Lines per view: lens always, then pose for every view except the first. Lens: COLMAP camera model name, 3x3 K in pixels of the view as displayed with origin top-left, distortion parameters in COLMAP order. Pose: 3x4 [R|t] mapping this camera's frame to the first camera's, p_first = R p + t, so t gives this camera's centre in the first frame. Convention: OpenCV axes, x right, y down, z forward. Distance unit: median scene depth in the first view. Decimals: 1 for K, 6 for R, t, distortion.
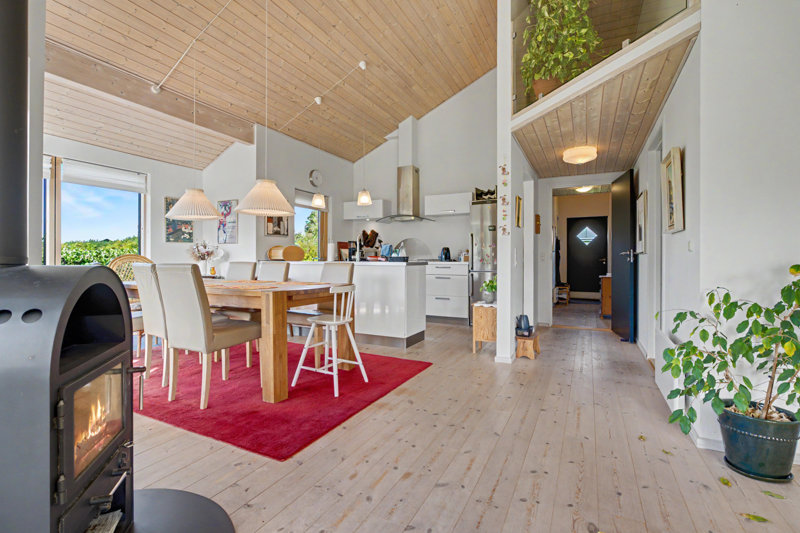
lens RADIAL K [[379.5, 0, 396.1], [0, 379.5, 259.5], [0, 0, 1]] dist [-0.010291, 0.002724]
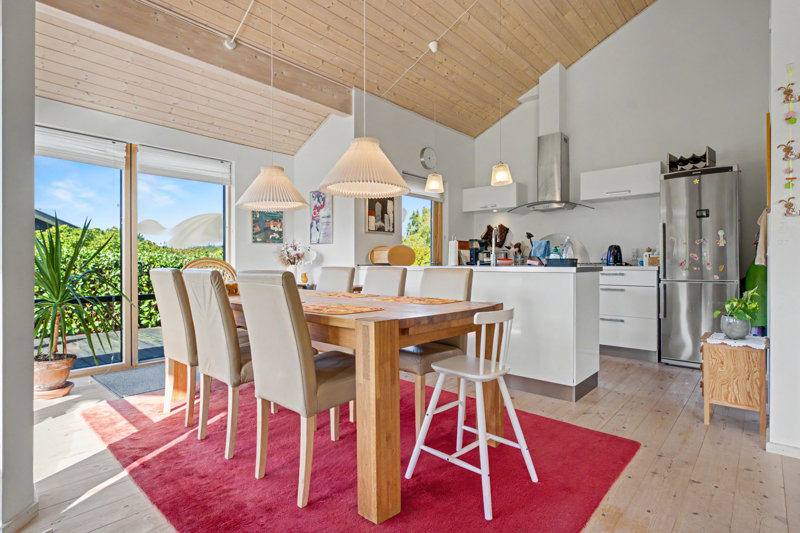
lens RADIAL K [[410.1, 0, 395.4], [0, 410.1, 264.3], [0, 0, 1]] dist [-0.006332, 0.001523]
pose [[0.964702, -0.002683, -0.263331, -0.073820], [0.003096, 0.999995, 0.001152, 0.000565], [0.263326, -0.001927, 0.964705, 0.229432]]
